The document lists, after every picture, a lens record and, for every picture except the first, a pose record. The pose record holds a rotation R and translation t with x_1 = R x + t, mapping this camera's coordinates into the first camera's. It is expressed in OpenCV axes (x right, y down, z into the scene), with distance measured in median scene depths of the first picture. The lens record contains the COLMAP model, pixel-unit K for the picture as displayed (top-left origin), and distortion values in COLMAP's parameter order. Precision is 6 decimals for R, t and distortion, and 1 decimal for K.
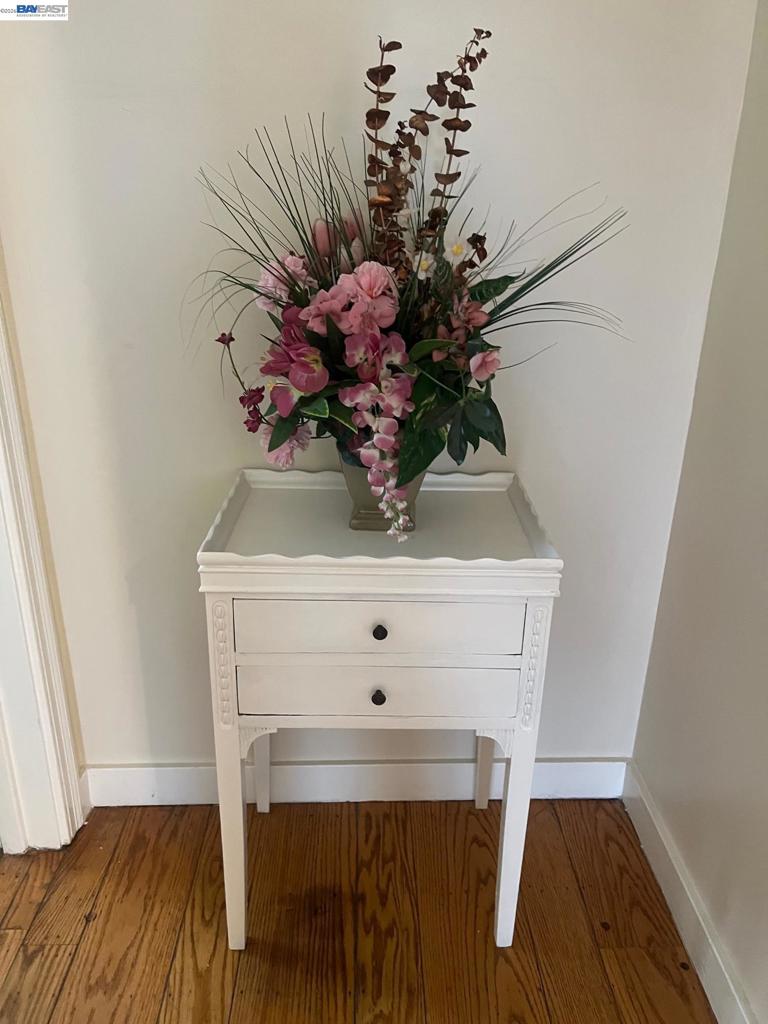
lens RADIAL K [[752.4, 0, 386.0], [0, 752.4, 519.6], [0, 0, 1]] dist [0.096680, -0.128295]
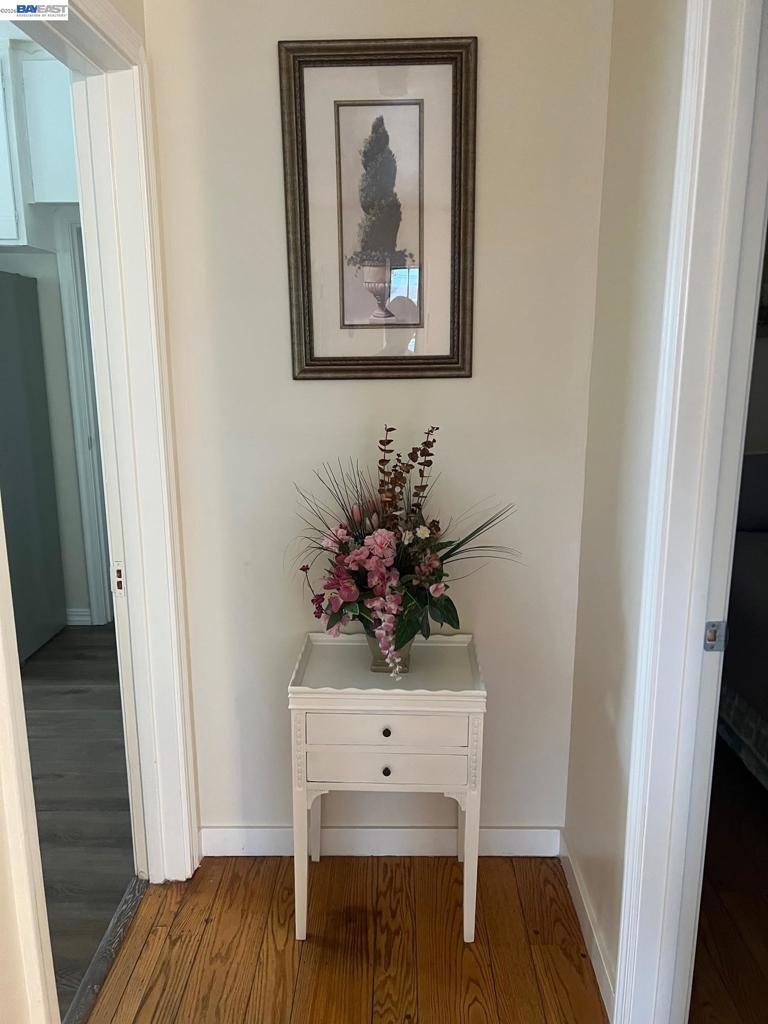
lens RADIAL K [[752.4, 0, 386.0], [0, 752.4, 519.6], [0, 0, 1]] dist [0.096680, -0.128295]
pose [[0.998830, -0.007718, -0.047745, 0.068922], [0.000335, 0.988266, -0.152740, -0.064280], [0.048364, 0.152545, 0.987112, -0.734494]]
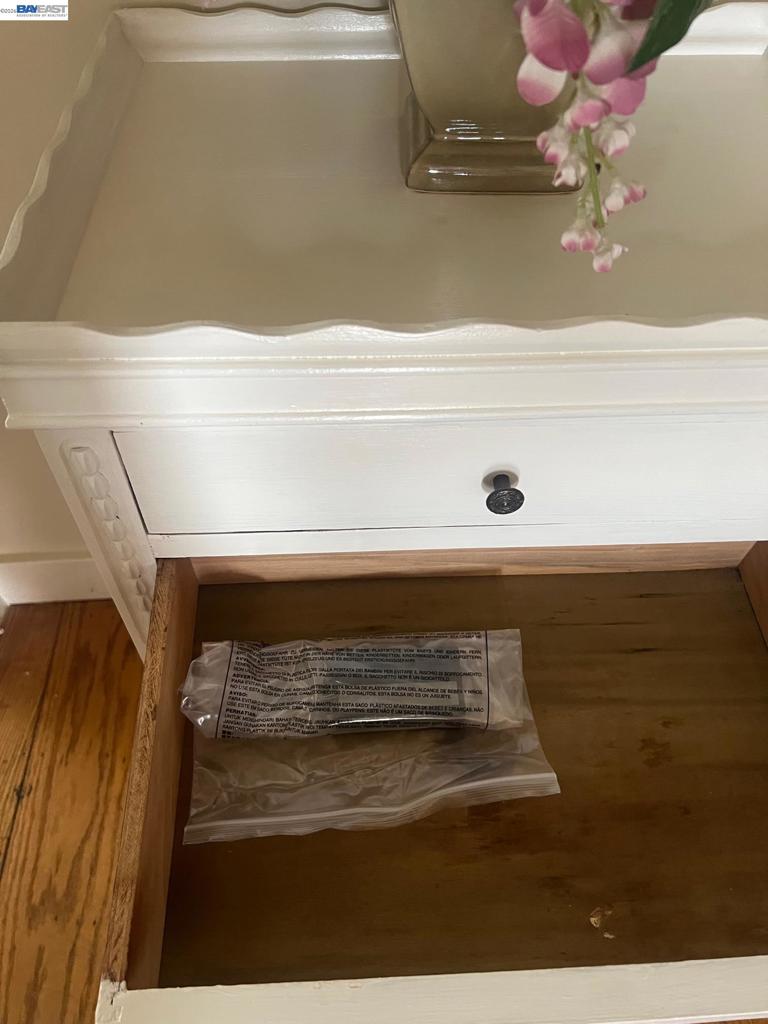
lens RADIAL K [[752.4, 0, 386.0], [0, 752.4, 519.6], [0, 0, 1]] dist [0.096680, -0.128295]
pose [[0.999471, -0.028735, 0.015244, -0.067465], [0.017275, 0.865992, 0.499759, -0.035064], [-0.027561, -0.499231, 0.866030, 0.560802]]
